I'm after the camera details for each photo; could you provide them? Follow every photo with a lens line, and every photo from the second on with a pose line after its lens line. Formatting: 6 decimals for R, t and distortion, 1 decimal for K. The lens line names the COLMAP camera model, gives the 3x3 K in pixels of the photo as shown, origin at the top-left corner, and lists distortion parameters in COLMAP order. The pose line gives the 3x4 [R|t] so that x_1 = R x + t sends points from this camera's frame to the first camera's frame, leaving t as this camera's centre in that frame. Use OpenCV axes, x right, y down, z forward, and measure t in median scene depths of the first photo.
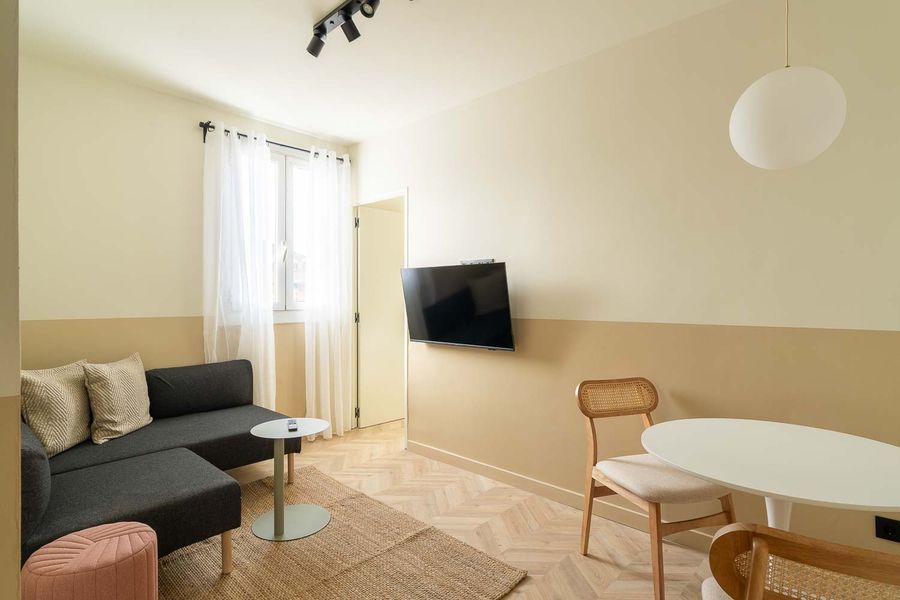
lens RADIAL K [[464.9, 0, 449.5], [0, 464.9, 298.4], [0, 0, 1]] dist [-0.002697, -0.000369]
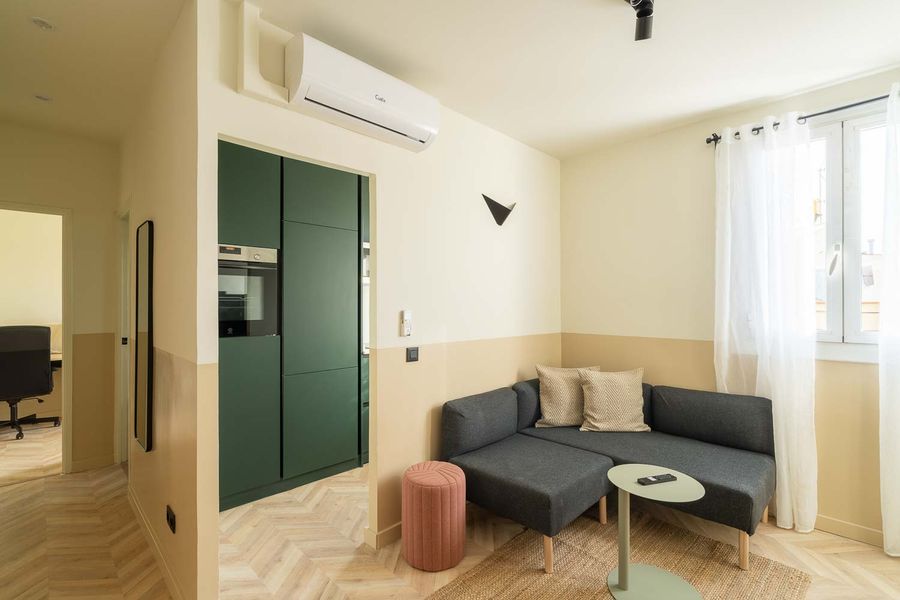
lens RADIAL K [[410.9, 0, 451.2], [0, 410.9, 303.0], [0, 0, 1]] dist [-0.000750, 0.000031]
pose [[-0.041696, -0.004009, -0.999122, 0.327723], [0.000689, 0.999992, -0.004042, -0.036439], [0.999130, -0.000857, -0.041693, 0.498203]]
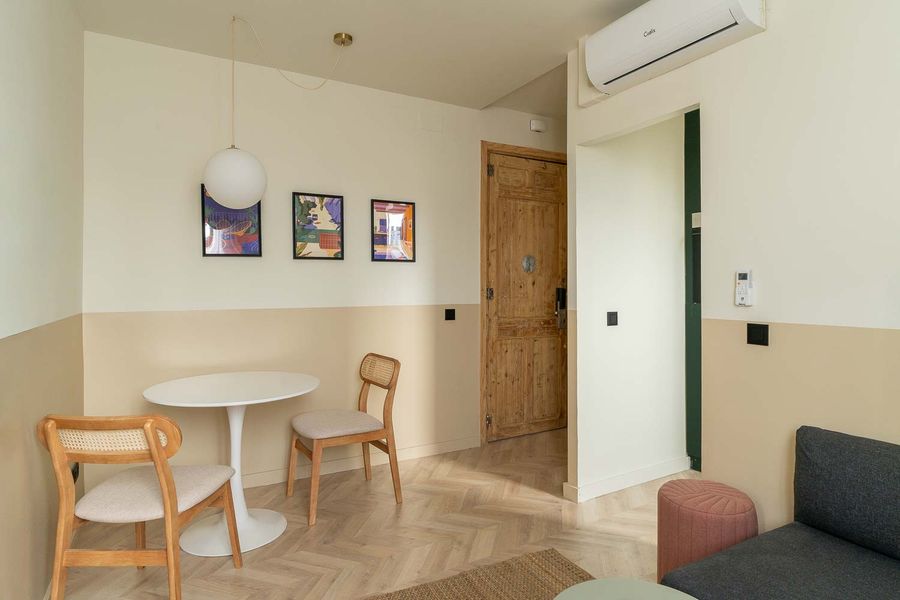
lens RADIAL K [[507.4, 0, 456.6], [0, 507.4, 286.7], [0, 0, 1]] dist [-0.000471, -0.000466]
pose [[-0.952711, -0.001297, 0.303877, -0.268130], [-0.001251, 0.999999, 0.000348, -0.004006], [-0.303877, -0.000049, -0.952711, 1.116263]]
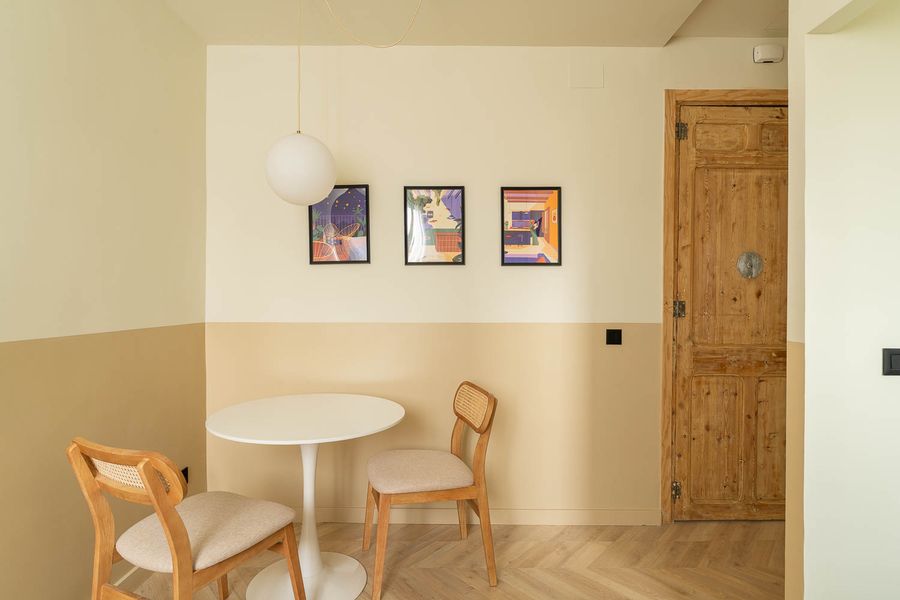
lens RADIAL K [[474.5, 0, 456.8], [0, 474.5, 300.5], [0, 0, 1]] dist [-0.001373, 0.000195]
pose [[-0.680531, -0.009412, 0.732659, -0.303361], [-0.006098, 0.999956, 0.007181, -0.004634], [-0.732694, 0.000419, -0.680558, 0.727519]]
